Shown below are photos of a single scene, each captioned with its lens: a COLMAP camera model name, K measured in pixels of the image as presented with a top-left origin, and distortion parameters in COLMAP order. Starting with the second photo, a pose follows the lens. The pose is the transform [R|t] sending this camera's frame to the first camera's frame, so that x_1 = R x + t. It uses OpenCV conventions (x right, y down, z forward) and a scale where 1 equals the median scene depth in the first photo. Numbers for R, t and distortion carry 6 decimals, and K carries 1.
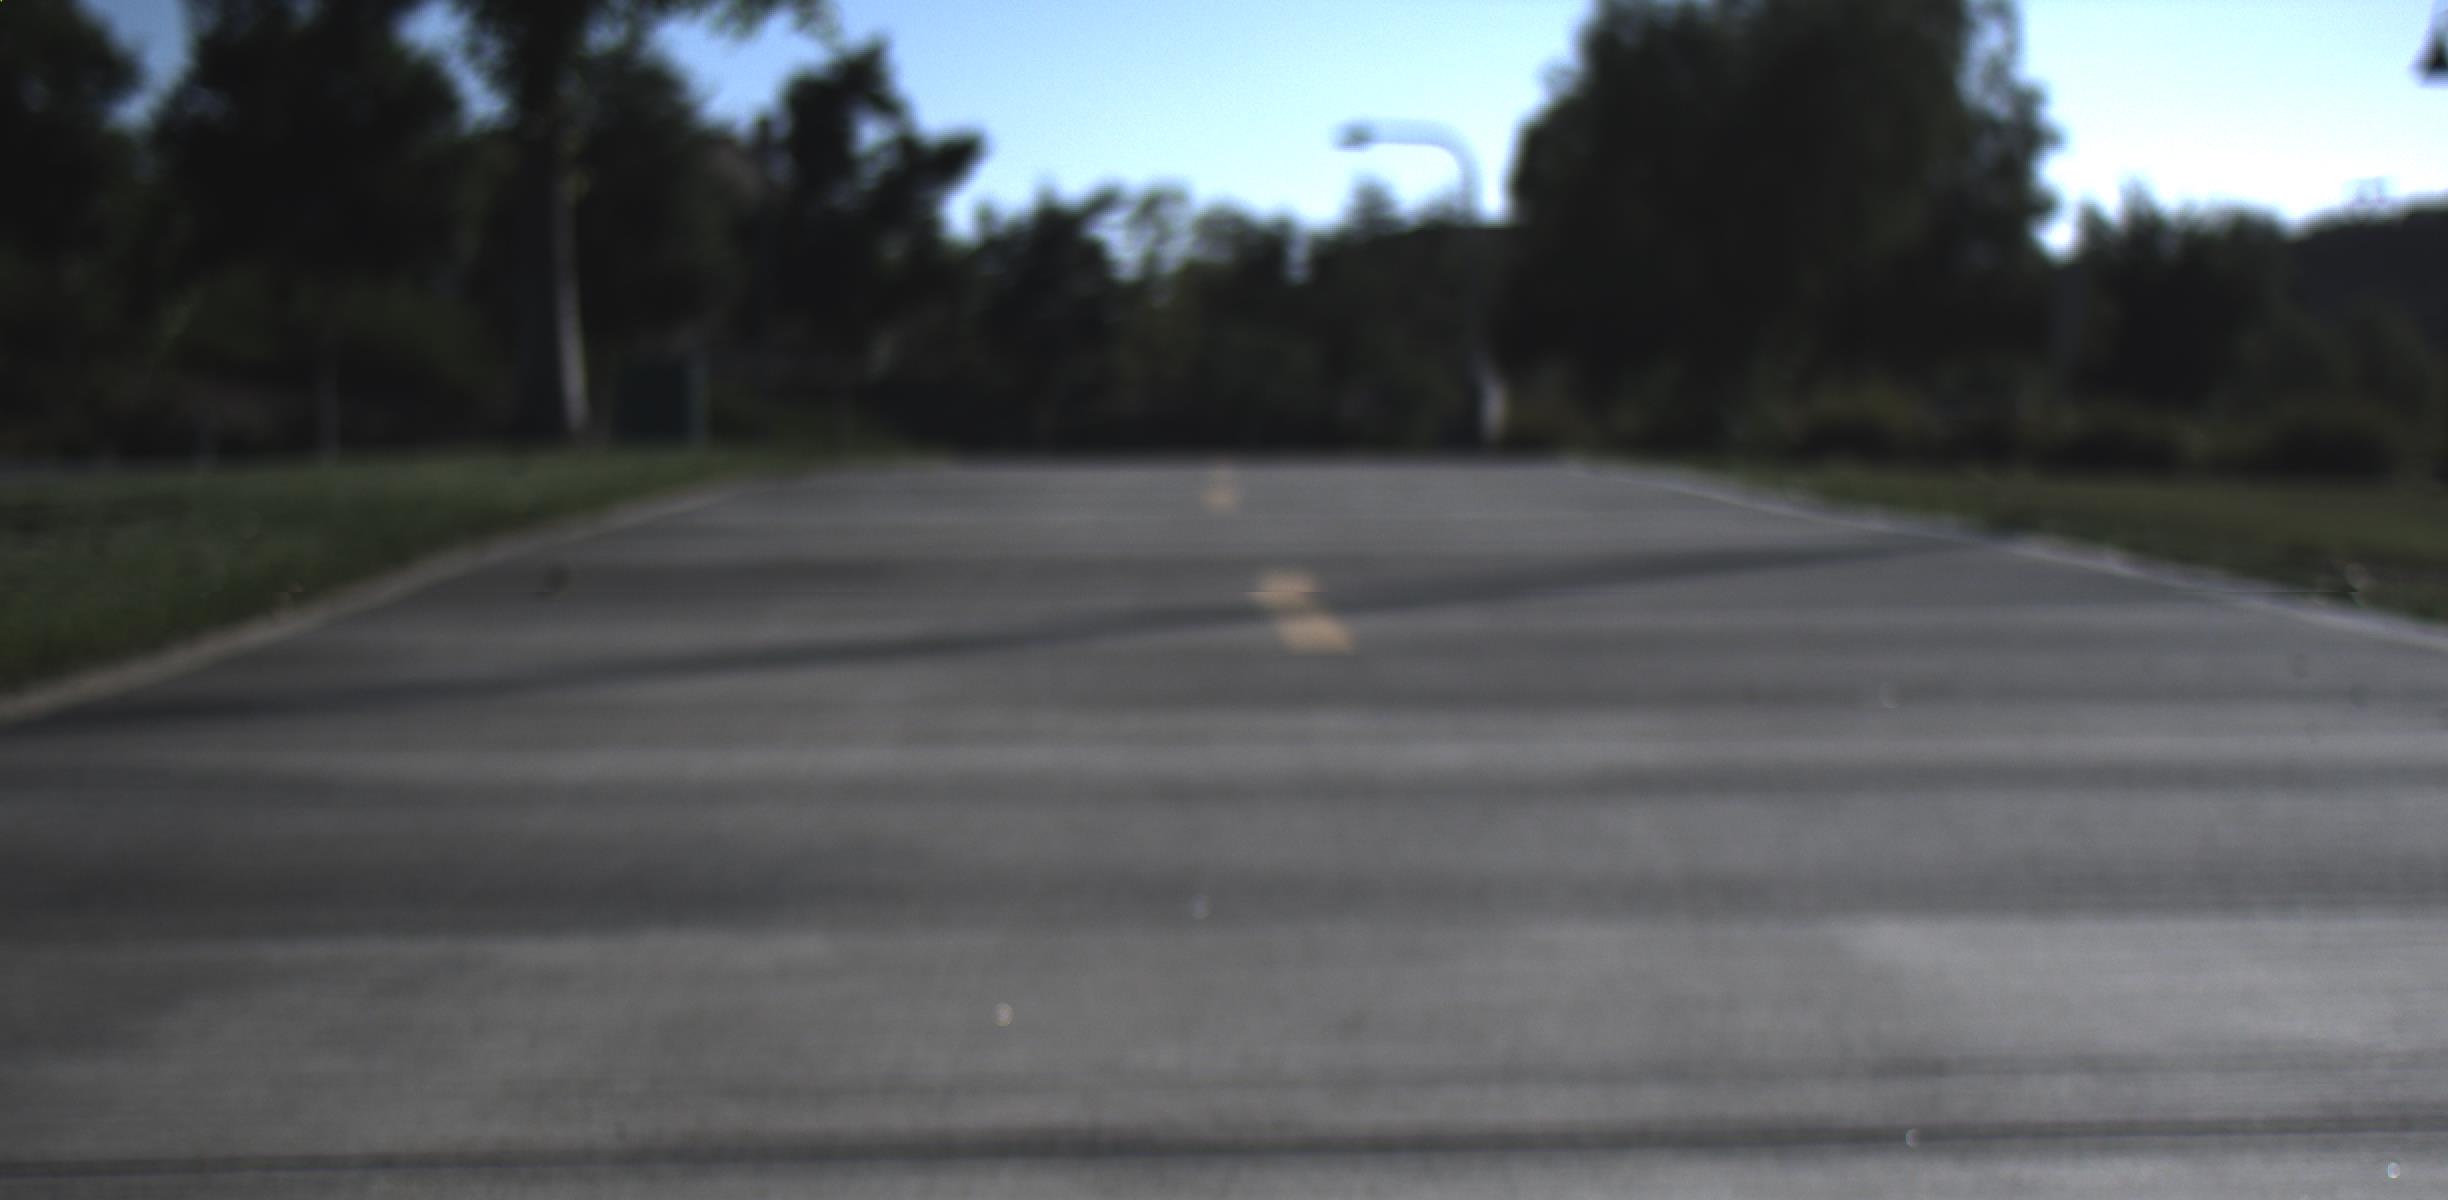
lens RADIAL K [[9508.6, 0, 1223.5], [0, 9508.6, 584.5], [0, 0, 1]] dist [0.823453, 0.000000]
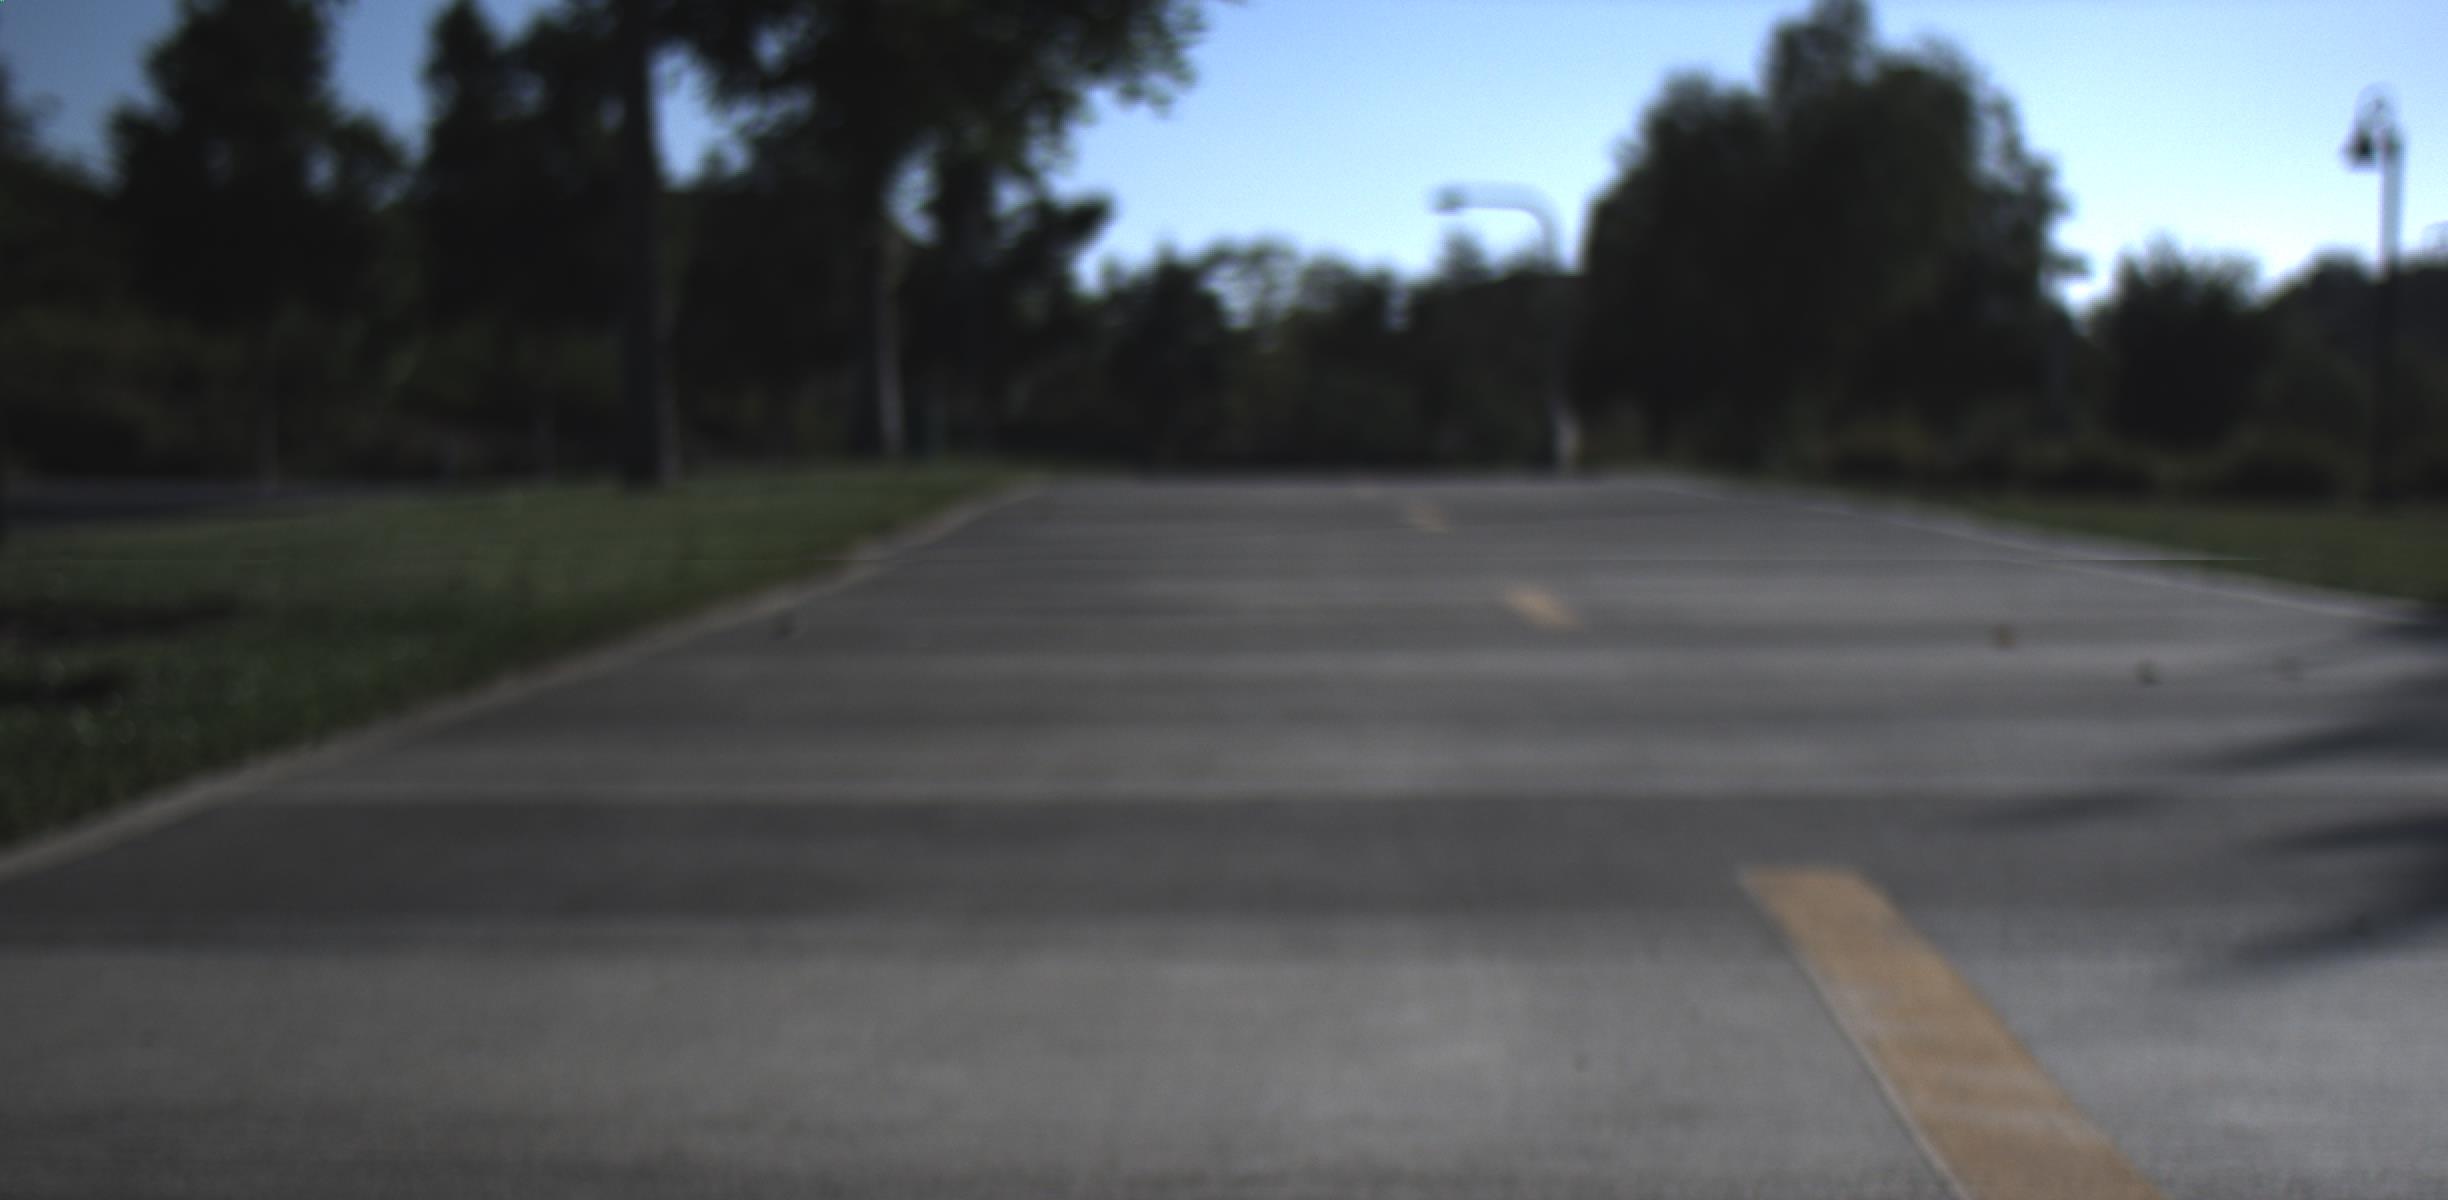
lens RADIAL K [[9508.6, 0, 1208.5], [0, 9508.6, 620.8], [0, 0, 1]] dist [0.823453, 0.000000]
pose [[0.999934, -0.001193, -0.011454, -0.001604], [0.001184, 0.999999, -0.000733, 0.002667], [0.011455, 0.000719, 0.999934, -0.107487]]
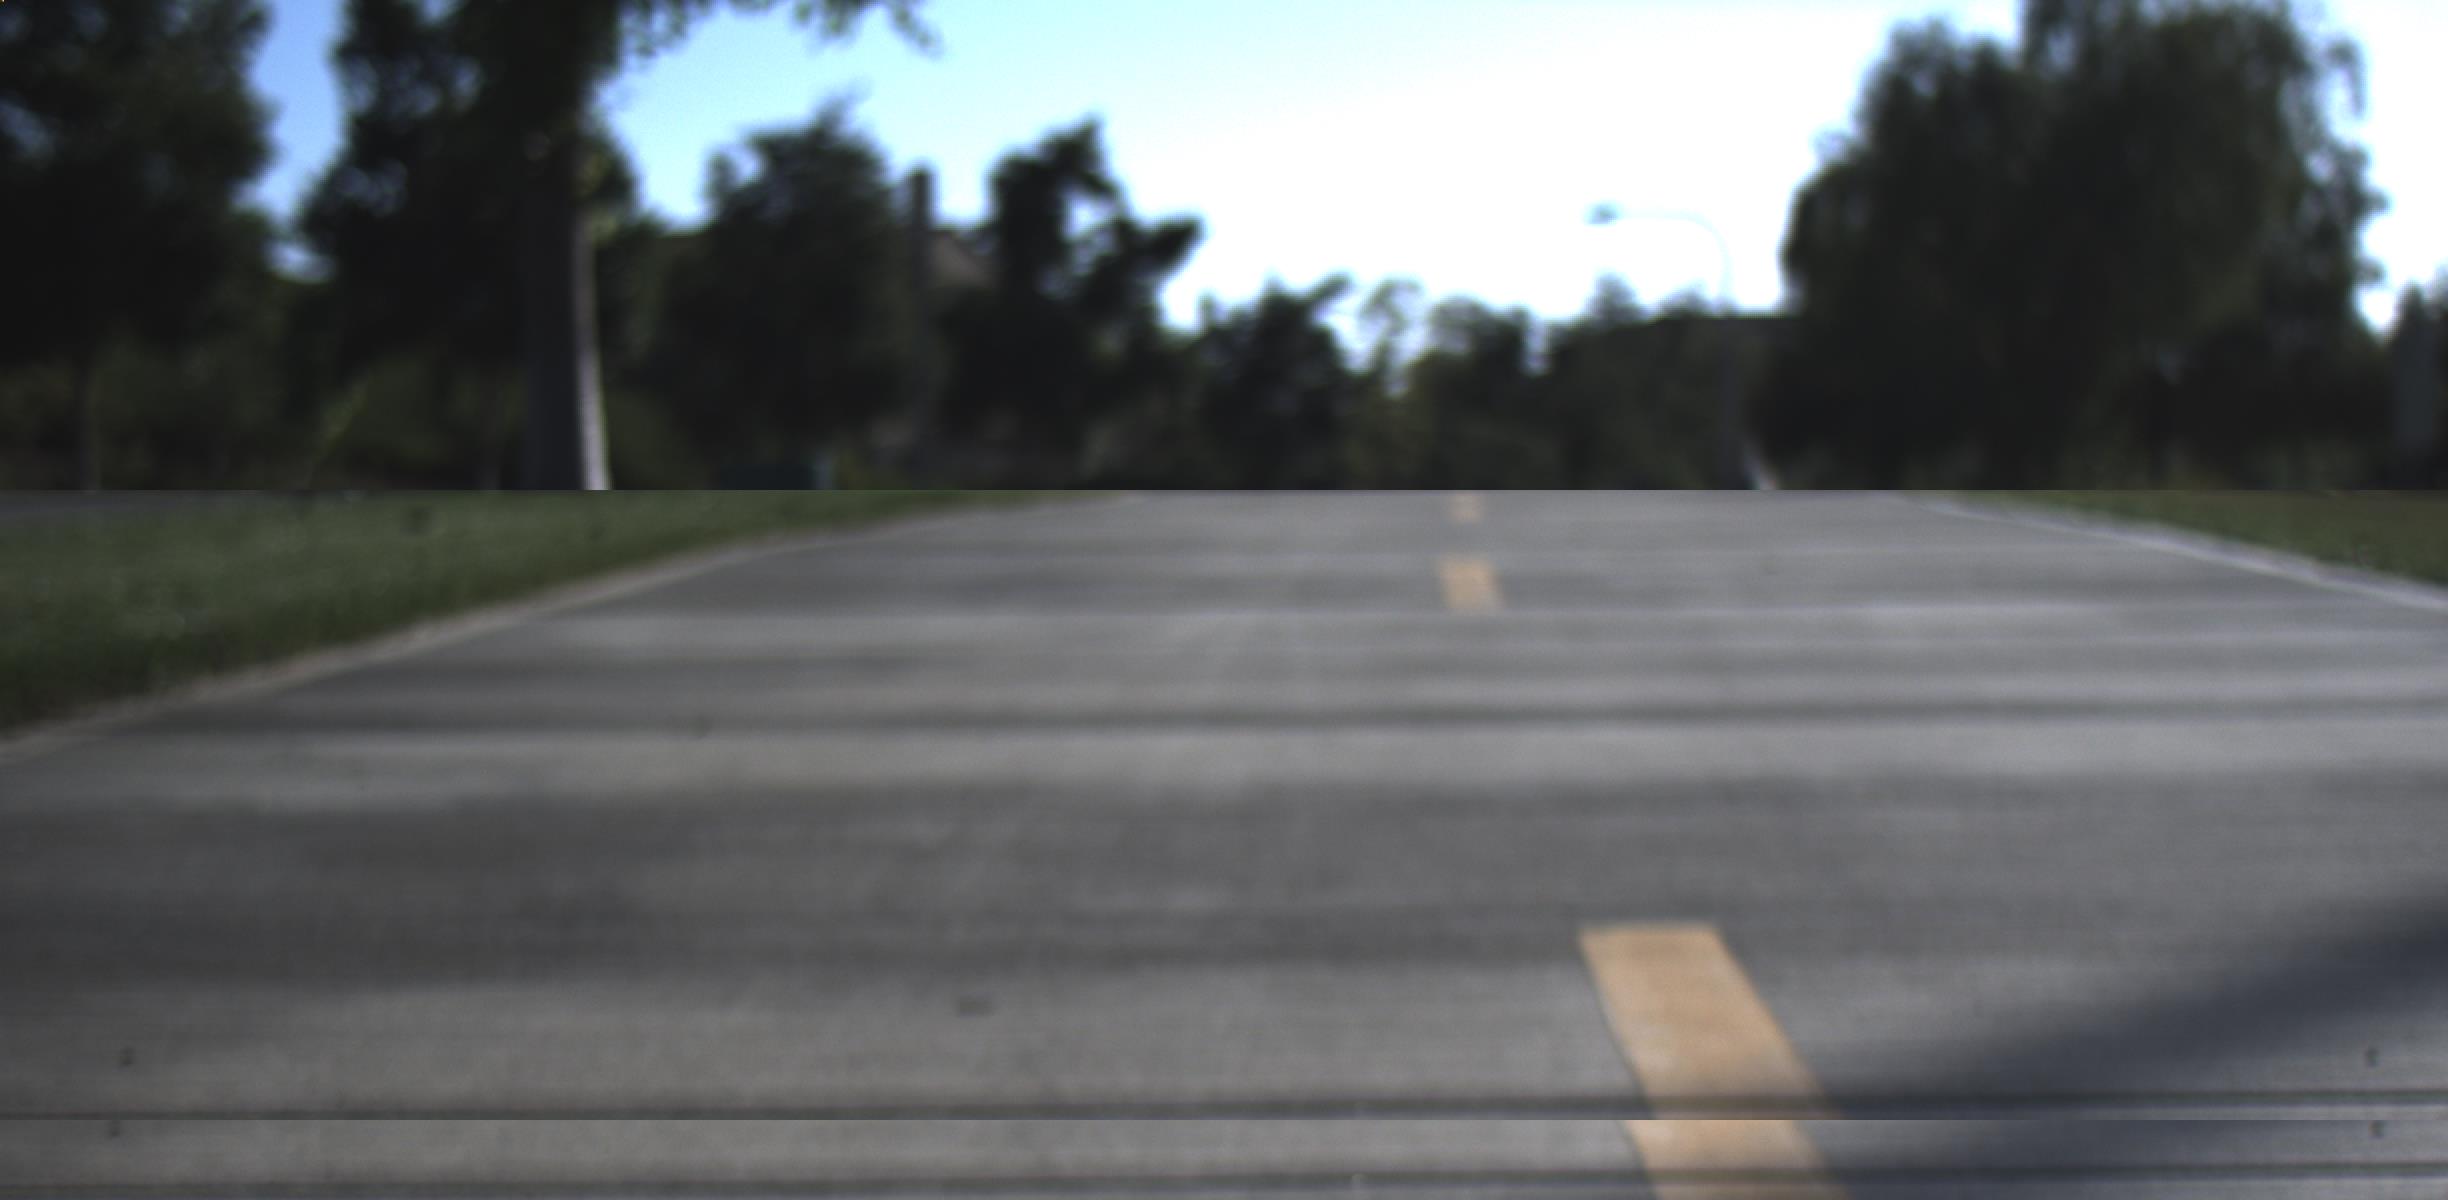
lens RADIAL K [[9508.6, 0, 1237.7], [0, 9508.6, 582.2], [0, 0, 1]] dist [0.823453, 0.000000]
pose [[0.999713, -0.005682, -0.023255, -0.000203], [0.005443, 0.999932, -0.010342, -0.001519], [0.023312, 0.010212, 0.999676, 0.065821]]
